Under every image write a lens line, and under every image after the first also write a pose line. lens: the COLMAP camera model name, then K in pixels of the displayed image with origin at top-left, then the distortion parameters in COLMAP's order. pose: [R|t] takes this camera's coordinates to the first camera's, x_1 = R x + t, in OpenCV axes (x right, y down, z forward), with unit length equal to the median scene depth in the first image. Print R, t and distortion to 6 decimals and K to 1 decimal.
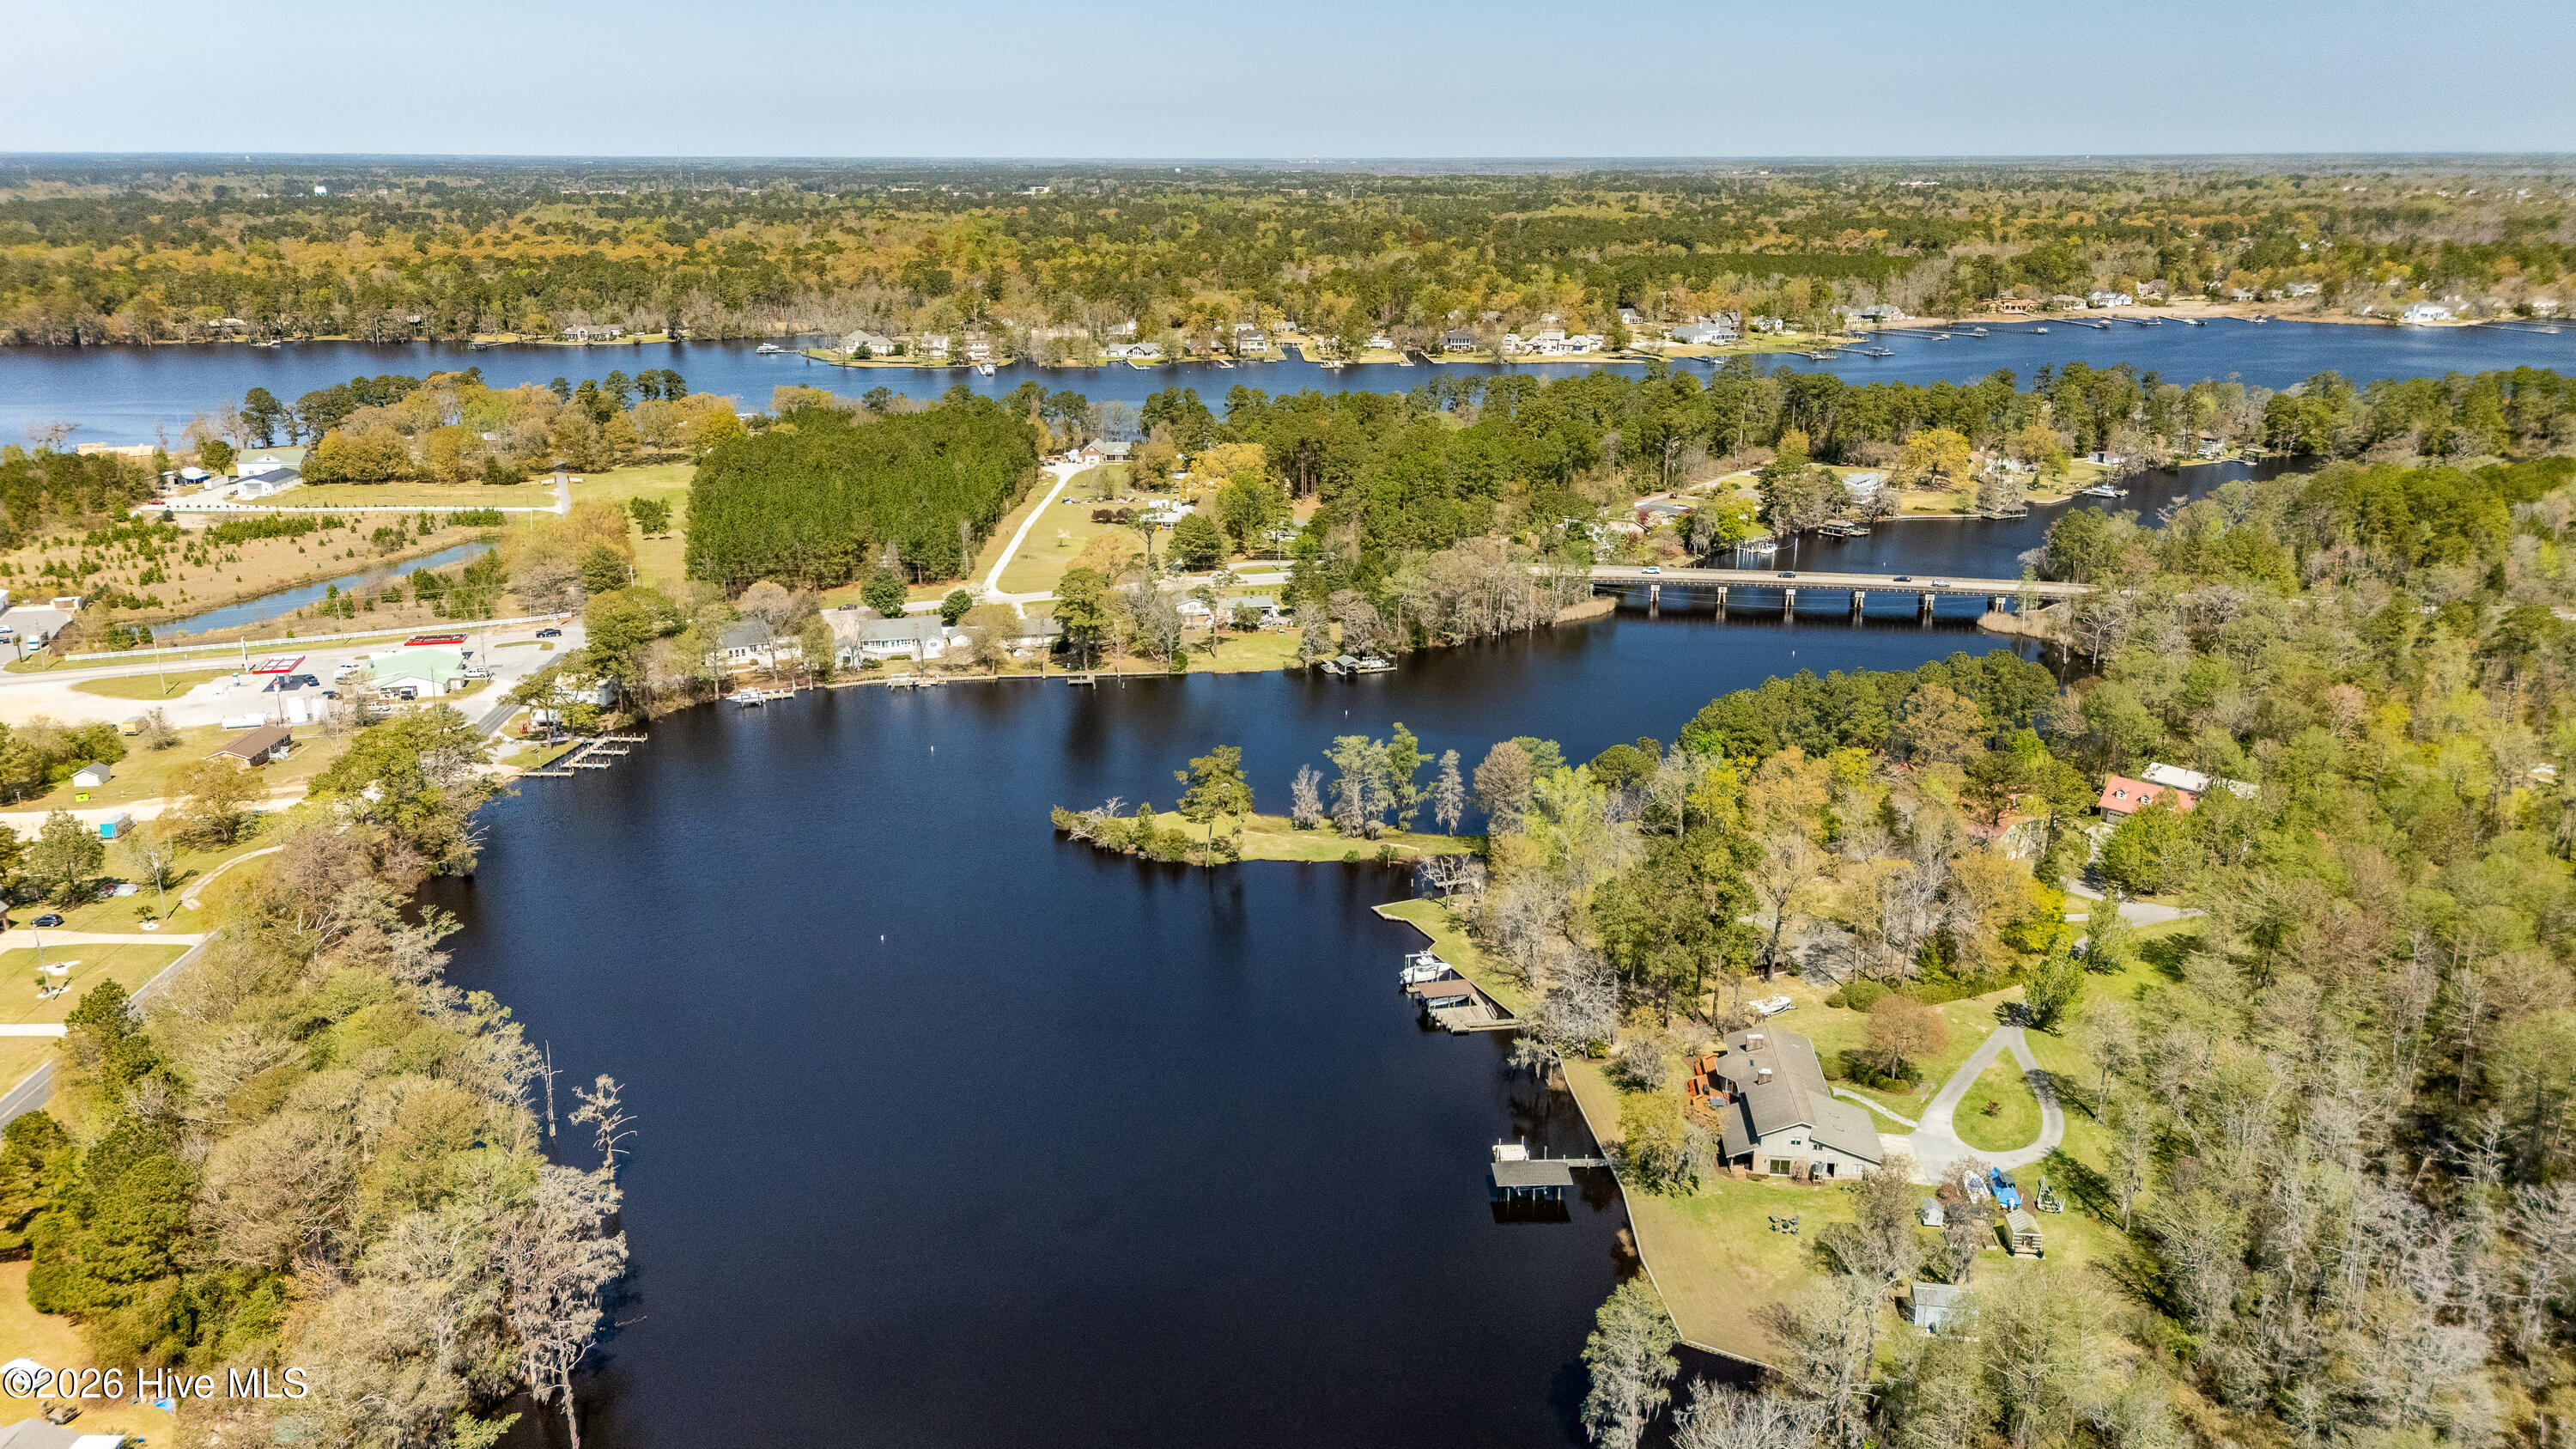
lens RADIAL K [[1880.4, 0, 1301.6], [0, 1880.4, 719.5], [0, 0, 1]] dist [0.061767, -0.064469]
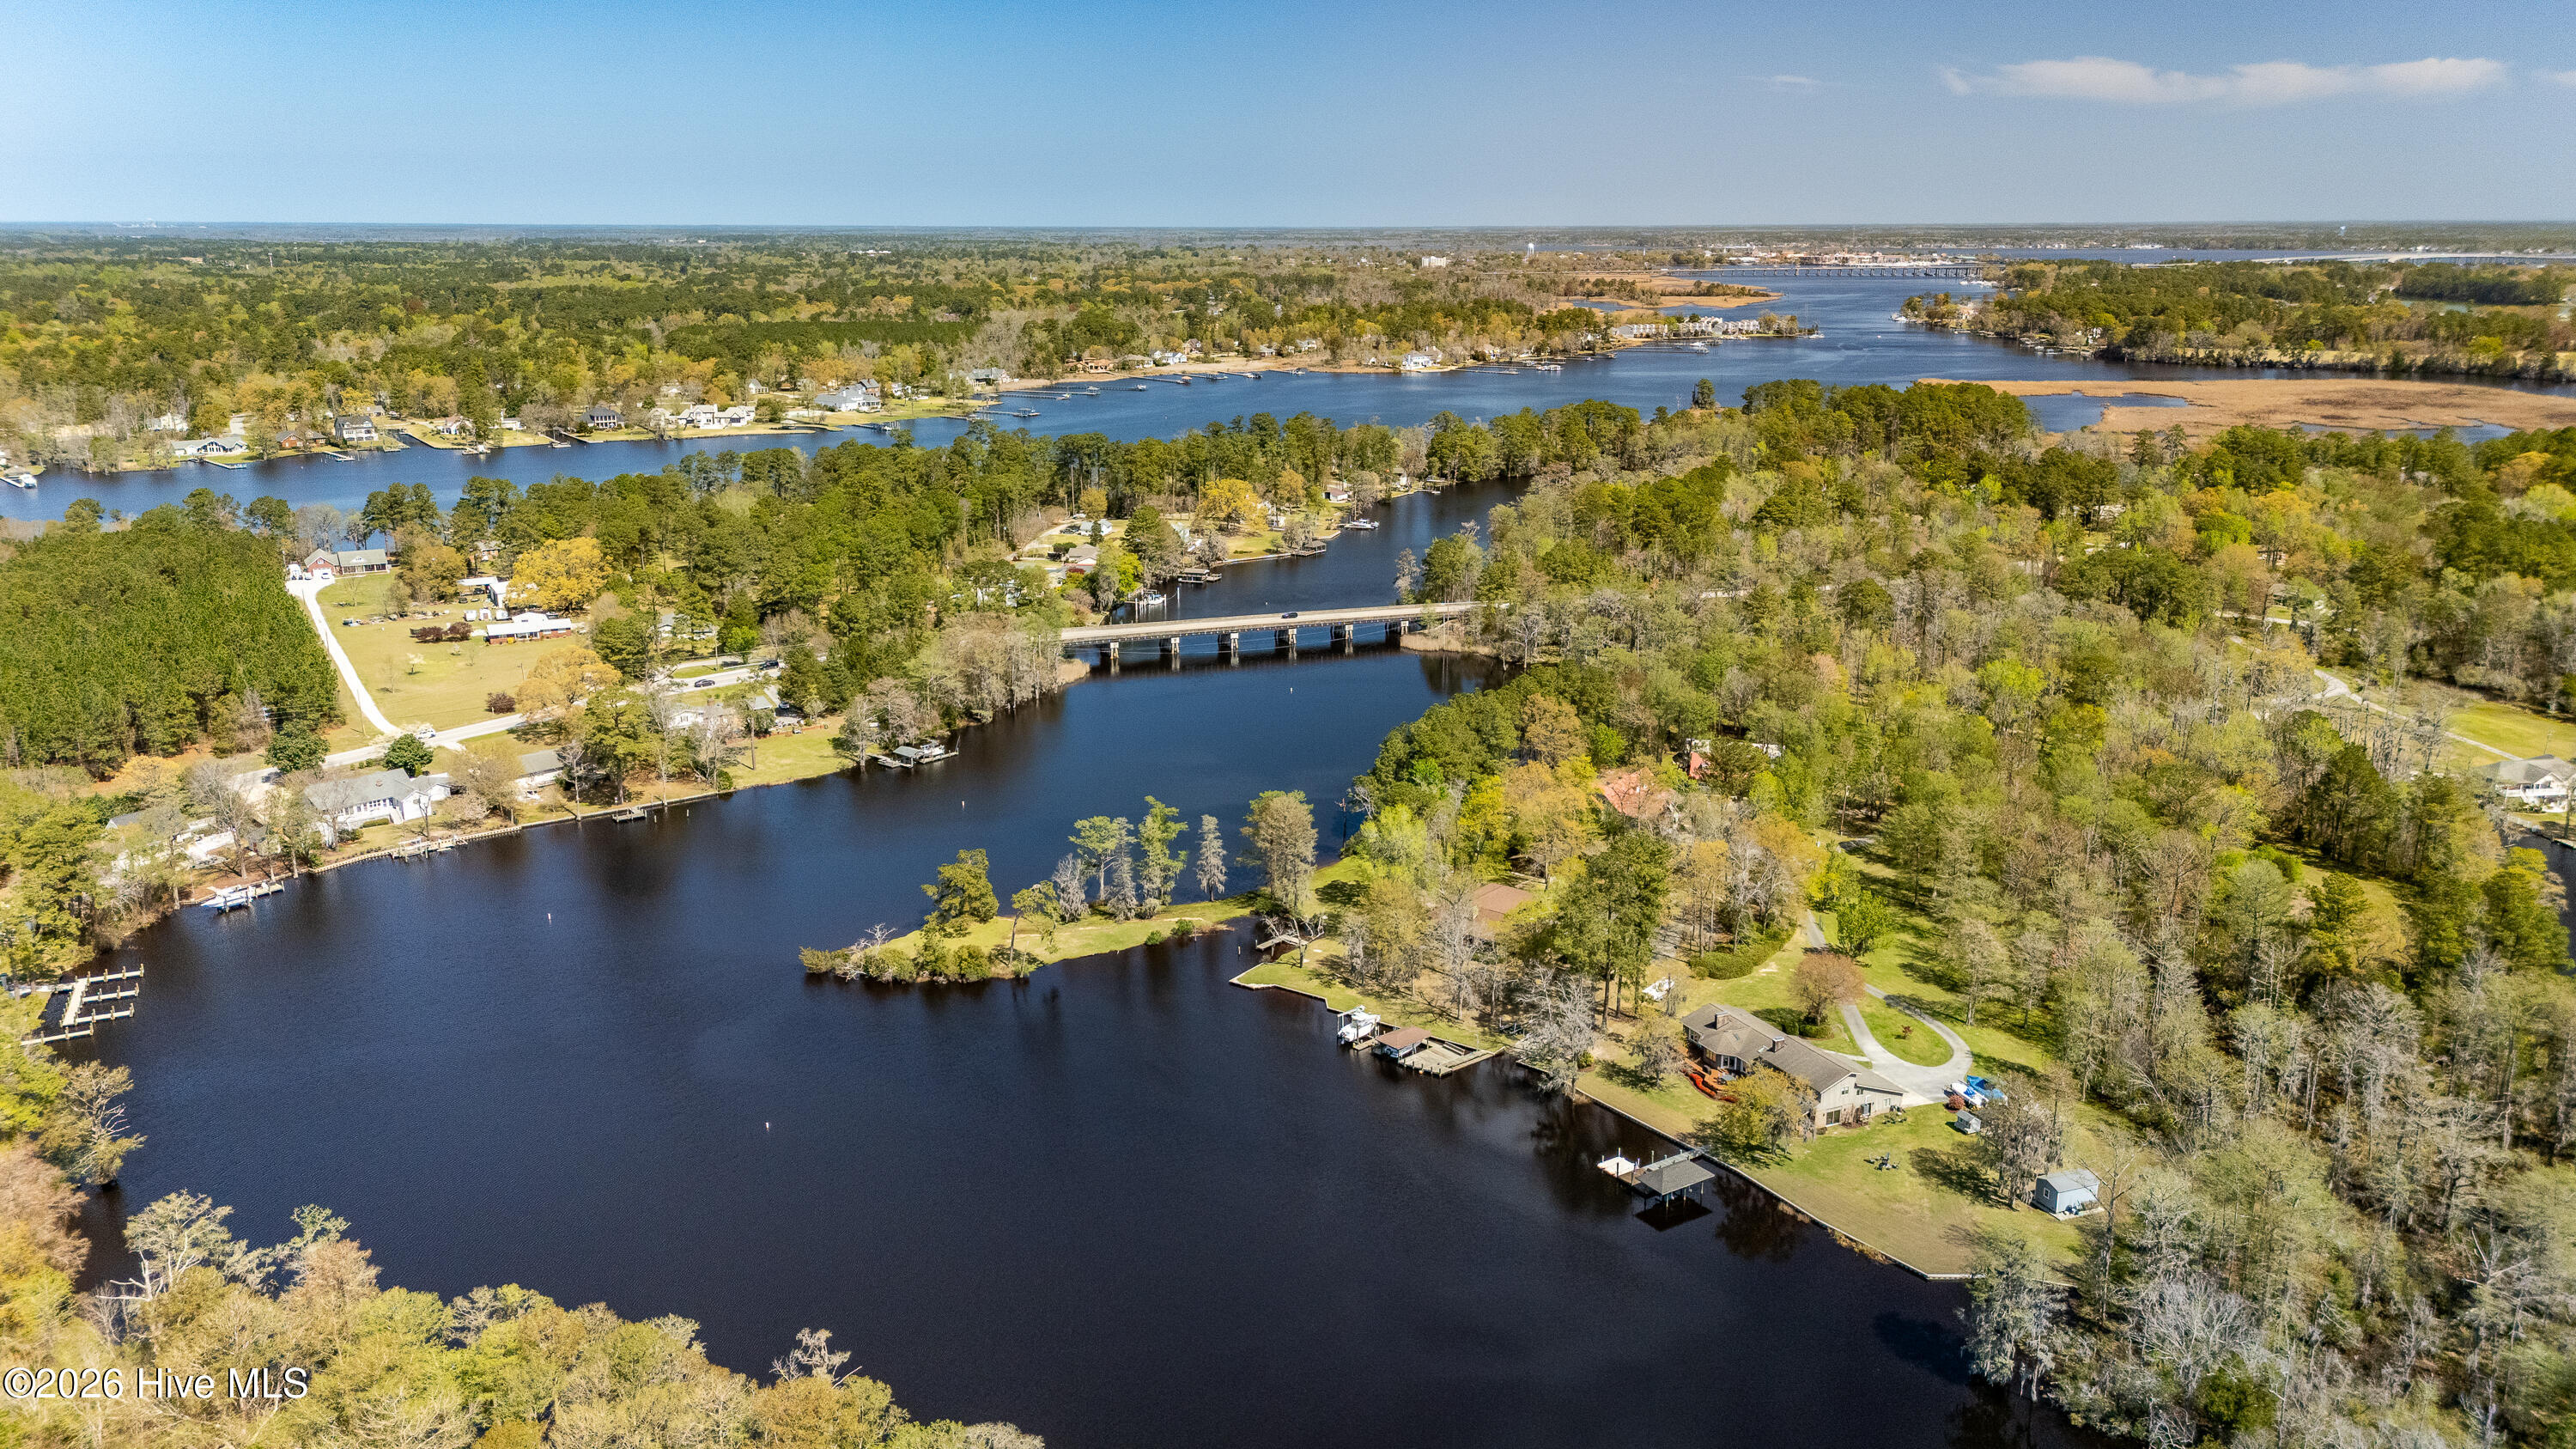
lens RADIAL K [[1880.4, 0, 1295.1], [0, 1880.4, 728.7], [0, 0, 1]] dist [0.061767, -0.064469]
pose [[0.861608, -0.129095, 0.490883, -0.253723], [0.143498, 0.989615, 0.008383, -0.021484], [-0.486867, 0.063218, 0.871185, 0.077085]]
